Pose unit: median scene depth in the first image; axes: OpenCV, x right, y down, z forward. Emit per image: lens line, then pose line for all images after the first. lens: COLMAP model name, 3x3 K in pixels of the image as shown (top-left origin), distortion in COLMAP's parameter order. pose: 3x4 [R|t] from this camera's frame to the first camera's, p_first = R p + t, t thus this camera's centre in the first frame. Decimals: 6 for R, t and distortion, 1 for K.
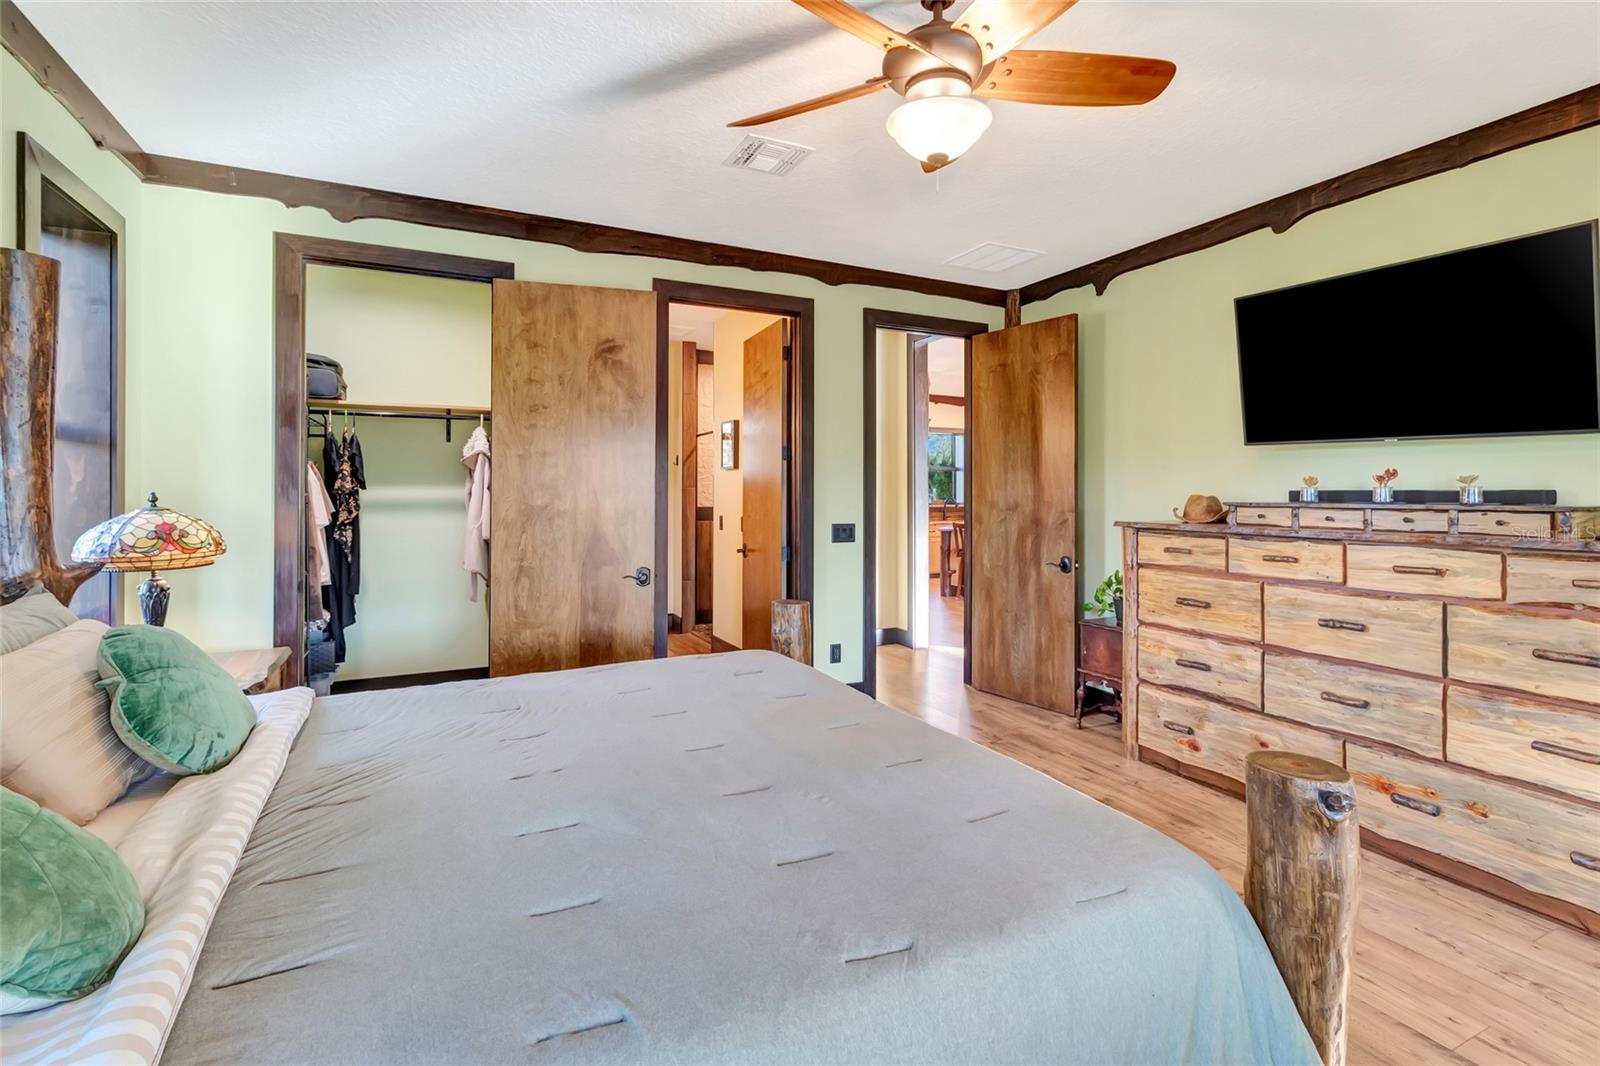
lens RADIAL K [[733.3, 0, 803.1], [0, 733.3, 491.9], [0, 0, 1]] dist [0.001730, -0.000087]
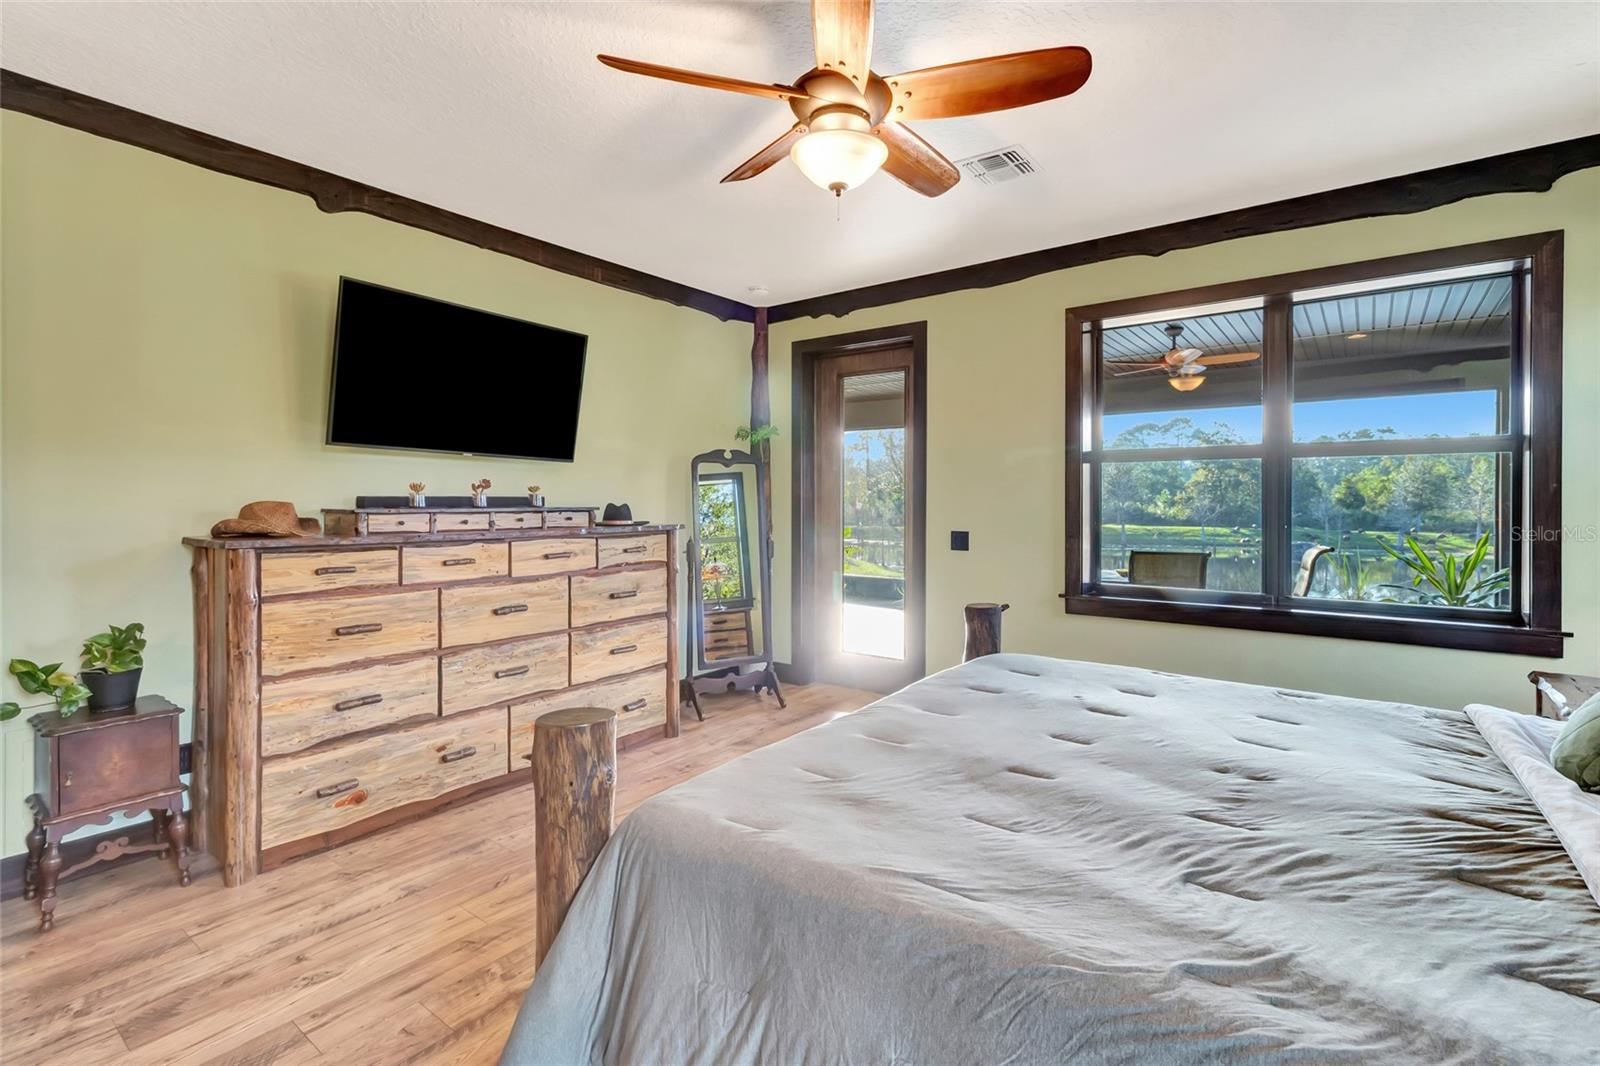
lens RADIAL K [[733.3, 0, 814.2], [0, 733.3, 505.5], [0, 0, 1]] dist [0.001730, -0.000087]
pose [[-0.451940, -0.007350, 0.892018, -0.517714], [-0.000585, 0.999968, 0.007944, 0.002281], [-0.892048, 0.003069, -0.451930, 1.034246]]
